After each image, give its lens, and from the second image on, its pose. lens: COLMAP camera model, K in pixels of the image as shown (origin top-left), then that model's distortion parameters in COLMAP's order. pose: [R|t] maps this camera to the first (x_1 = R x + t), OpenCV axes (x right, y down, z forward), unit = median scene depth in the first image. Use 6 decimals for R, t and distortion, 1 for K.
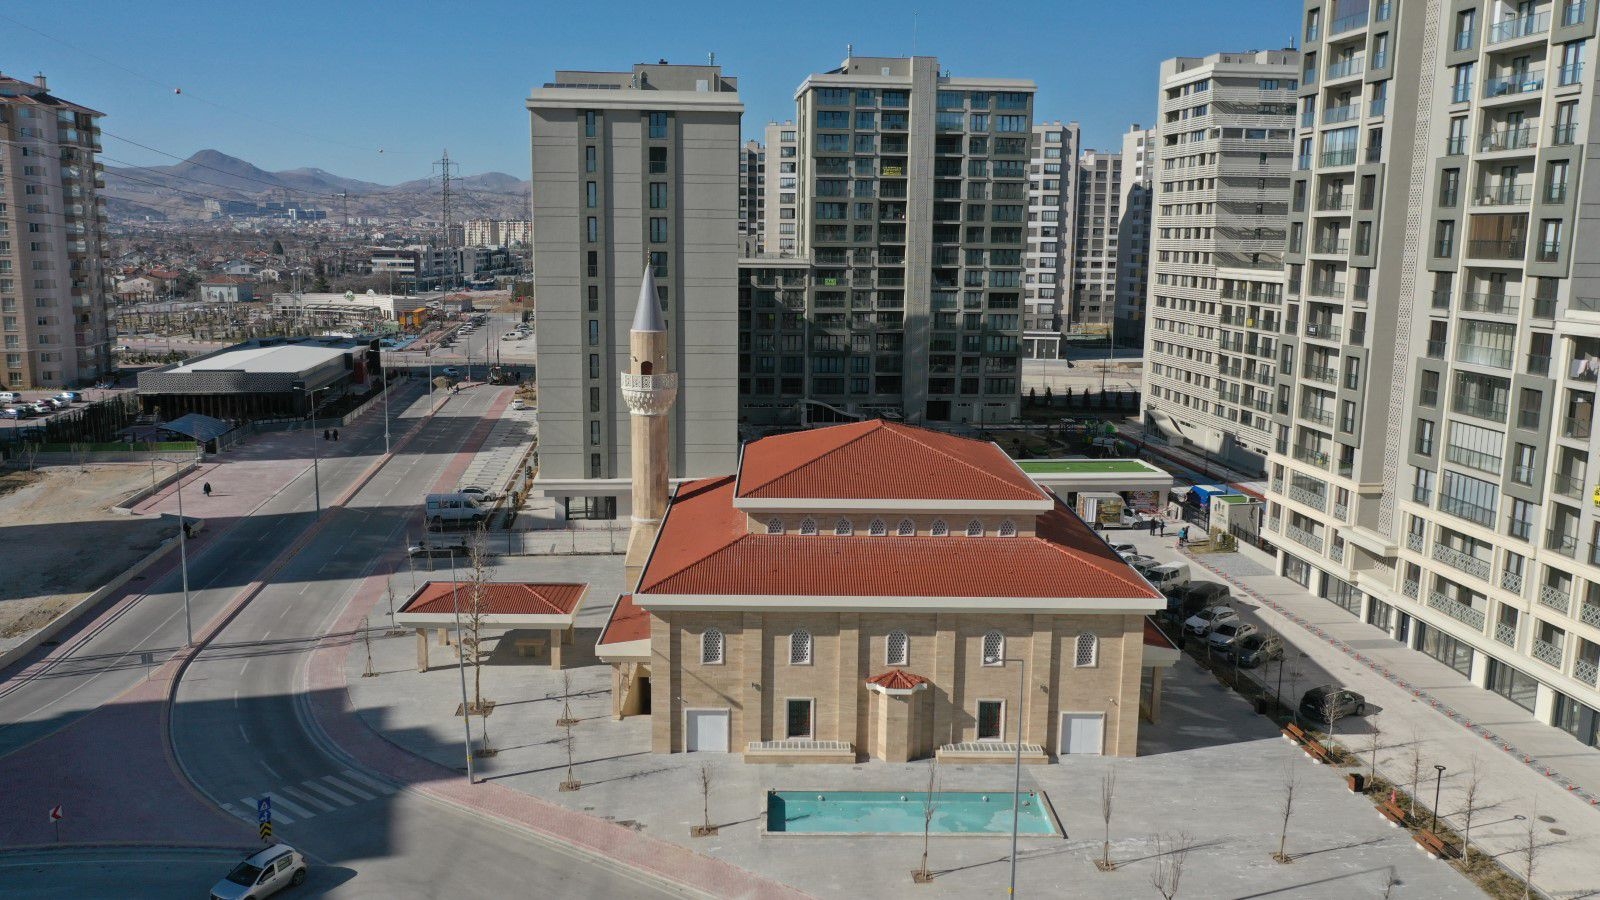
lens RADIAL K [[1263.4, 0, 792.3], [0, 1263.4, 453.1], [0, 0, 1]] dist [-0.006071, 0.001046]
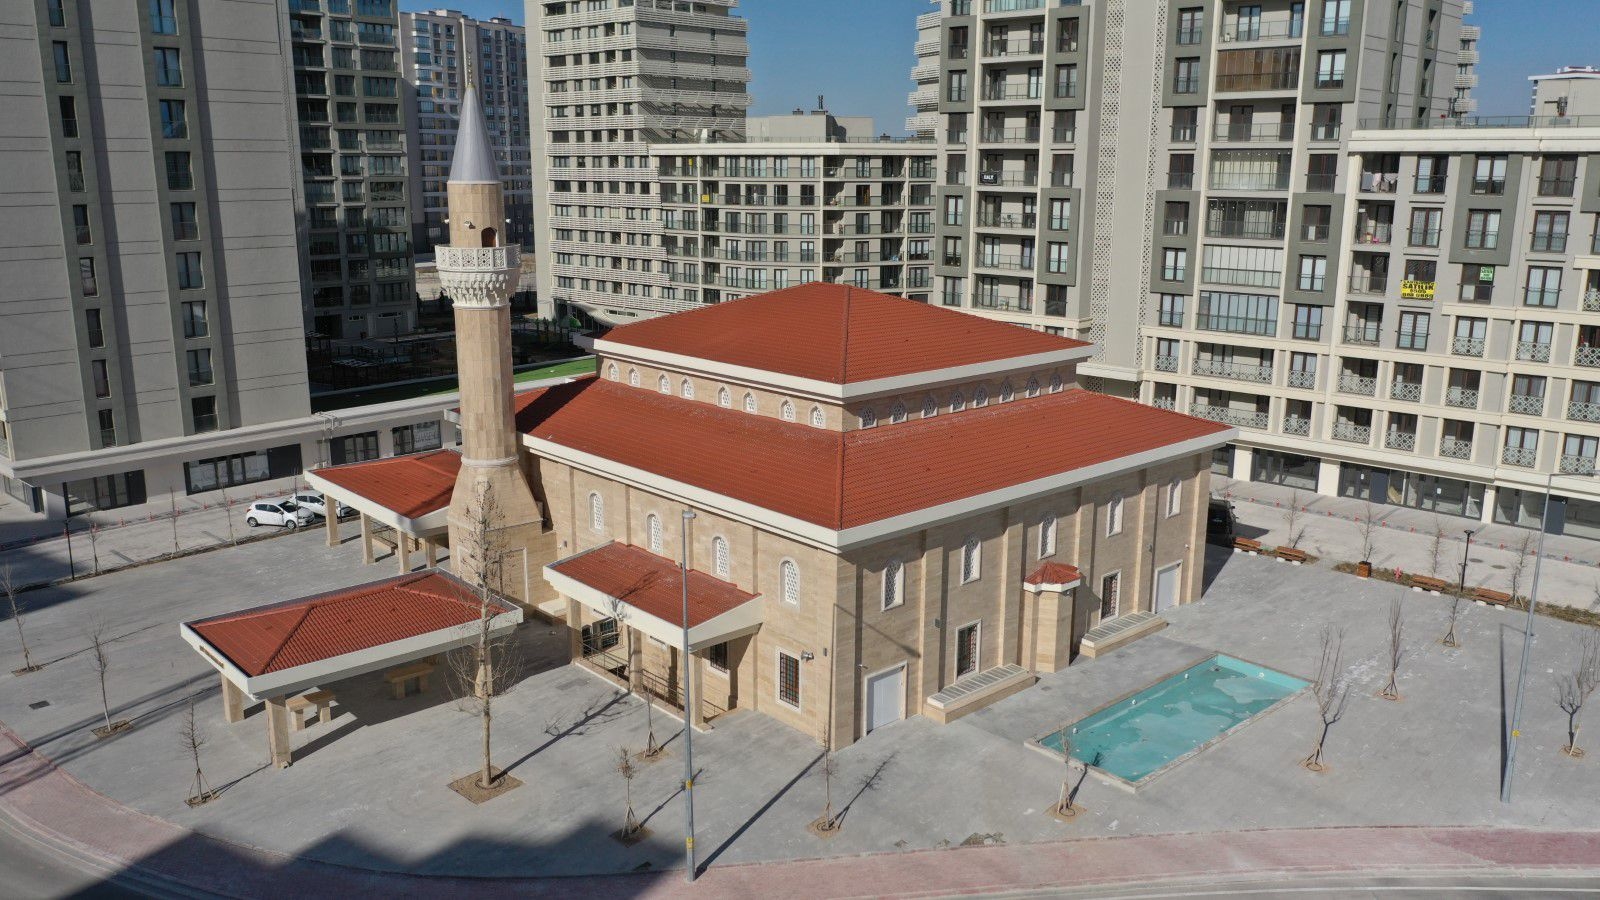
lens RADIAL K [[1264.7, 0, 792.3], [0, 1264.7, 452.2], [0, 0, 1]] dist [-0.005318, 0.000013]
pose [[0.752558, -0.158064, 0.639275, -0.322938], [0.119544, 0.987428, 0.103419, -0.003061], [-0.647584, -0.001407, 0.761993, 0.273195]]
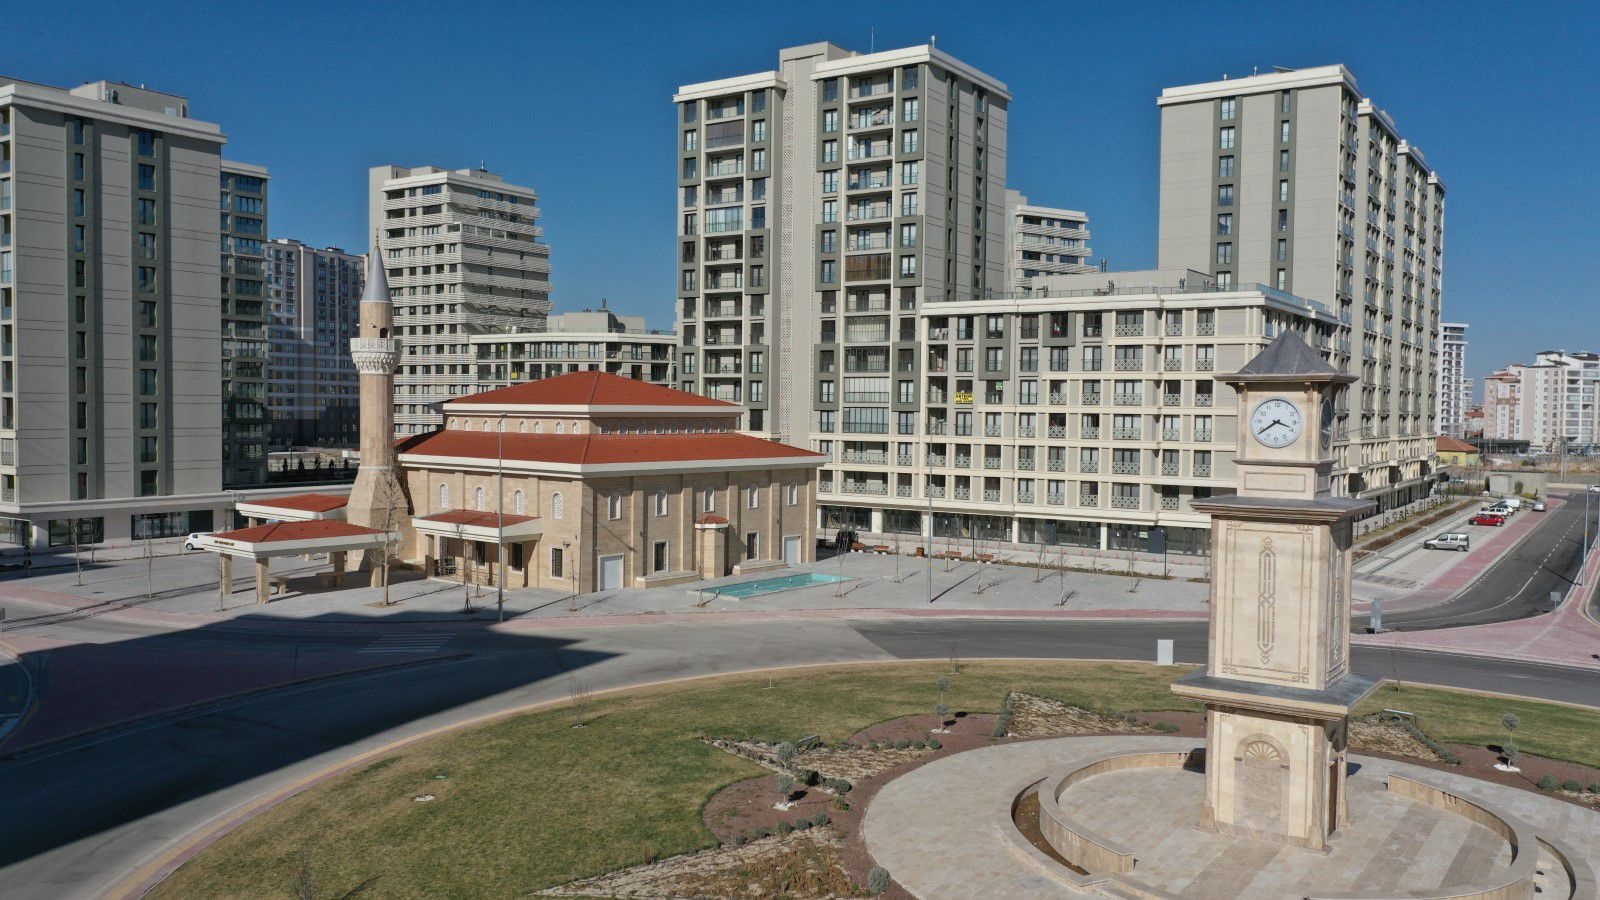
lens RADIAL K [[1263.4, 0, 792.3], [0, 1263.4, 453.1], [0, 0, 1]] dist [-0.006071, 0.001046]
pose [[0.646319, -0.032442, 0.762378, -0.551878], [0.127330, 0.989673, -0.065832, 0.119939], [-0.752369, 0.139622, 0.643775, -0.009789]]
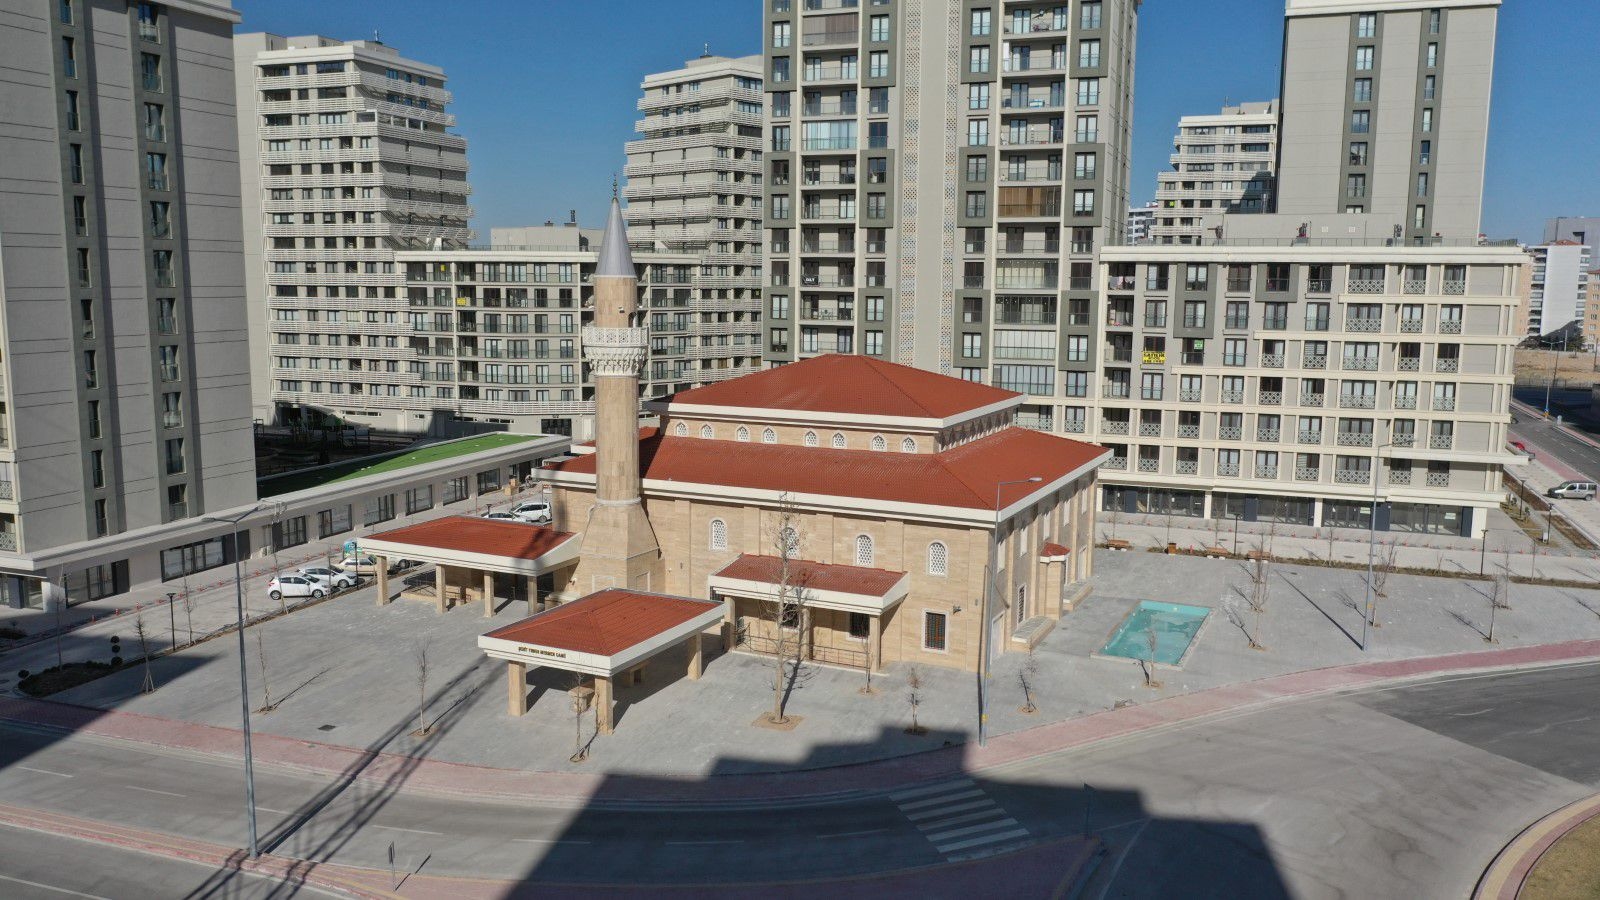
lens RADIAL K [[1264.7, 0, 792.3], [0, 1264.7, 452.2], [0, 0, 1]] dist [-0.005318, 0.000013]
pose [[0.446651, -0.131664, 0.884967, -0.603948], [0.150568, 0.986067, 0.070712, -0.017045], [-0.881948, 0.101664, 0.460252, 0.378205]]
